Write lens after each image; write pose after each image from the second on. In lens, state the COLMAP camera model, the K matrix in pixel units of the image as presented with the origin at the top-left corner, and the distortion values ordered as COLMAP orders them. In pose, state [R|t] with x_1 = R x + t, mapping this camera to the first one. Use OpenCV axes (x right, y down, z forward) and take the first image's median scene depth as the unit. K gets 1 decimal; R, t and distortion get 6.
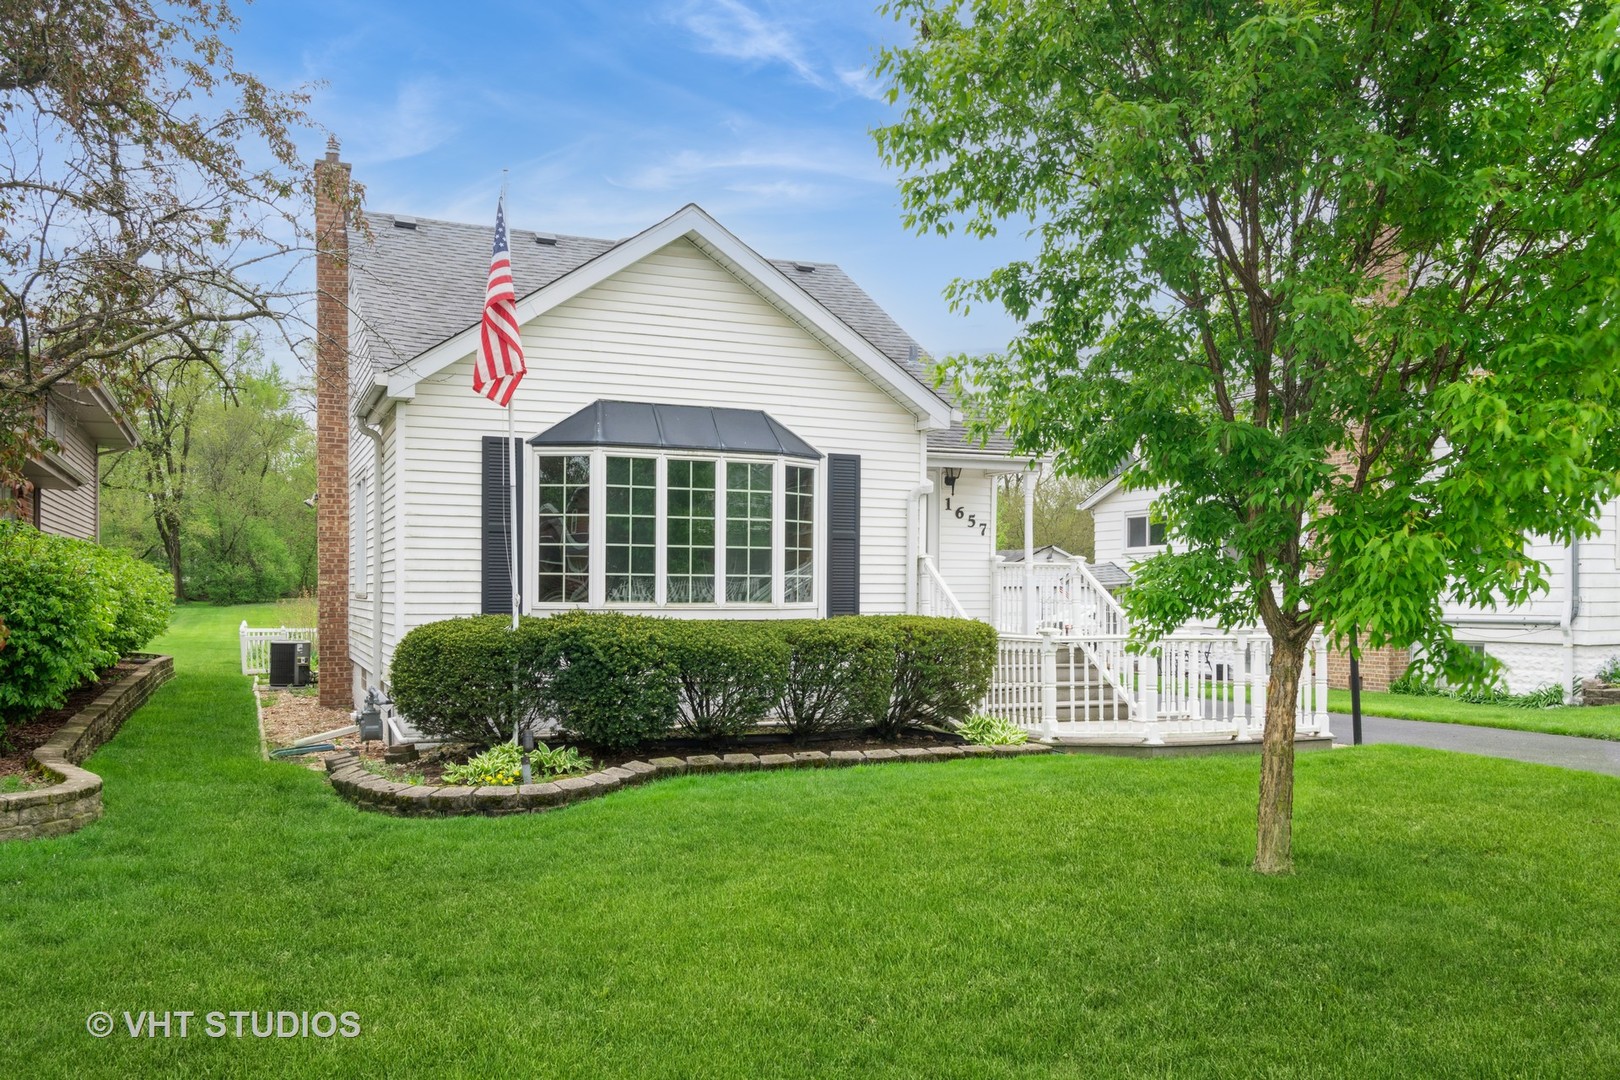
lens RADIAL K [[1308.0, 0, 809.9], [0, 1308.0, 544.9], [0, 0, 1]] dist [-0.006173, -0.000203]
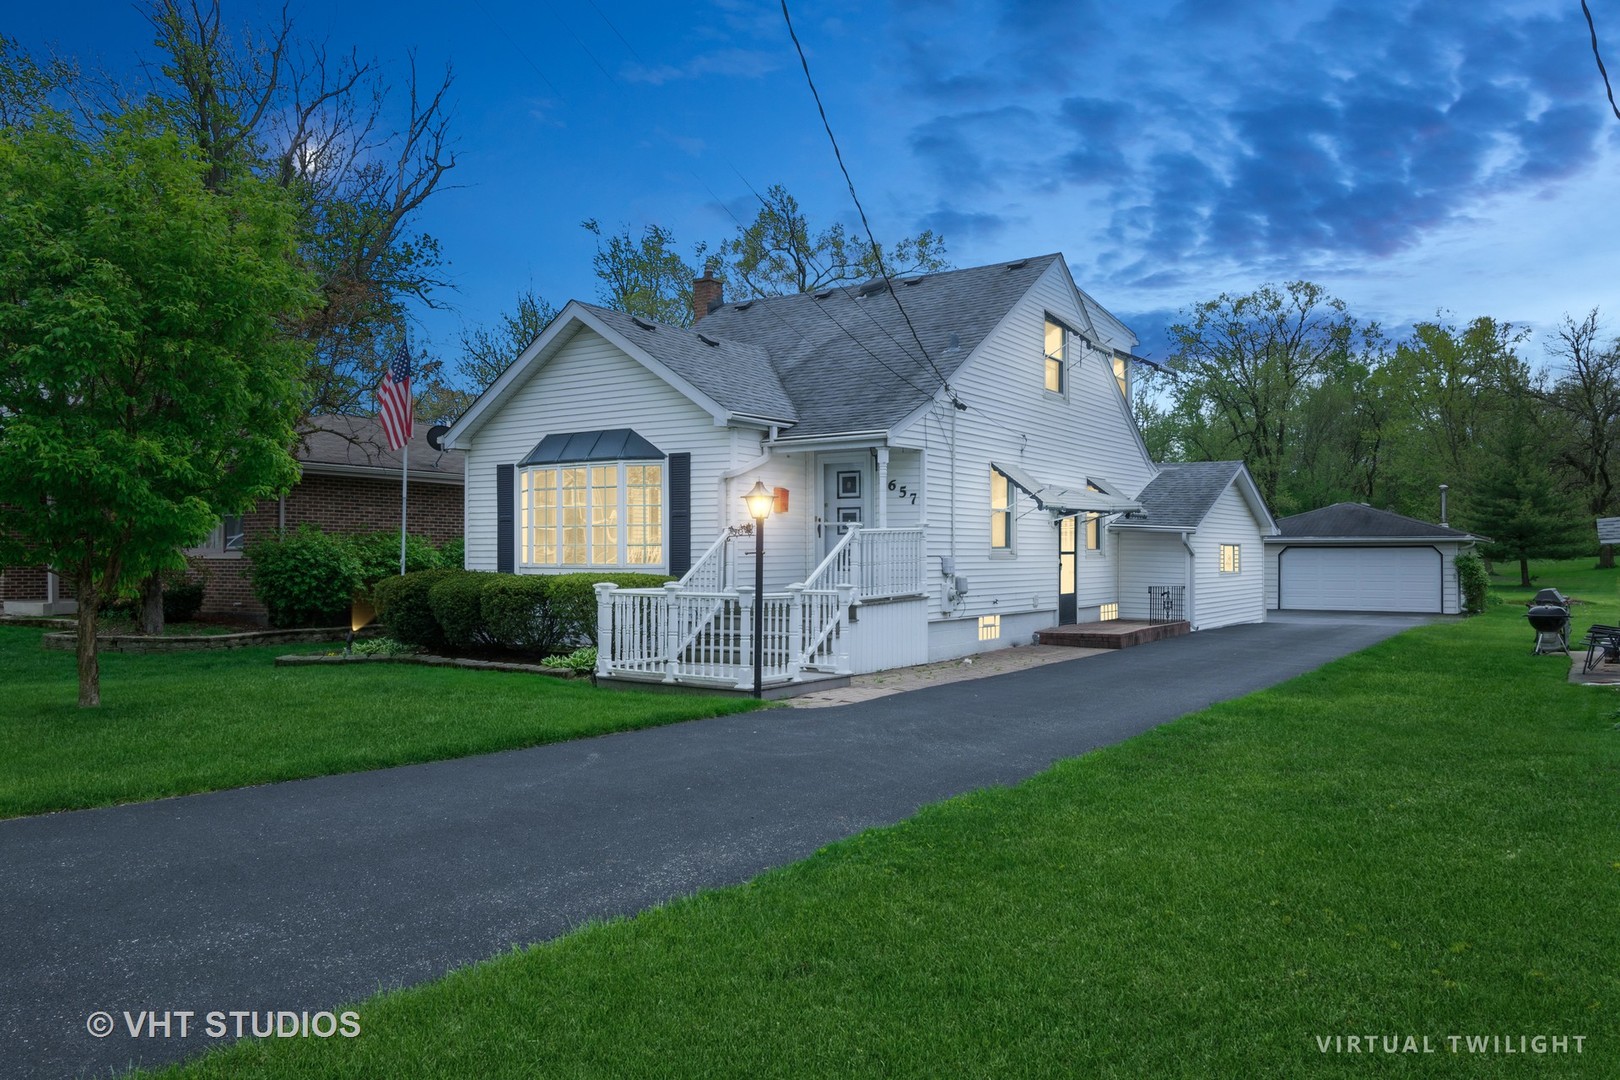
lens RADIAL K [[1175.5, 0, 812.8], [0, 1175.5, 543.4], [0, 0, 1]] dist [-0.006959, -0.001370]
pose [[0.542664, -0.011811, -0.839867, 1.131689], [0.035677, 0.999323, 0.008998, 0.017130], [0.839192, -0.034847, 0.542718, 0.471722]]
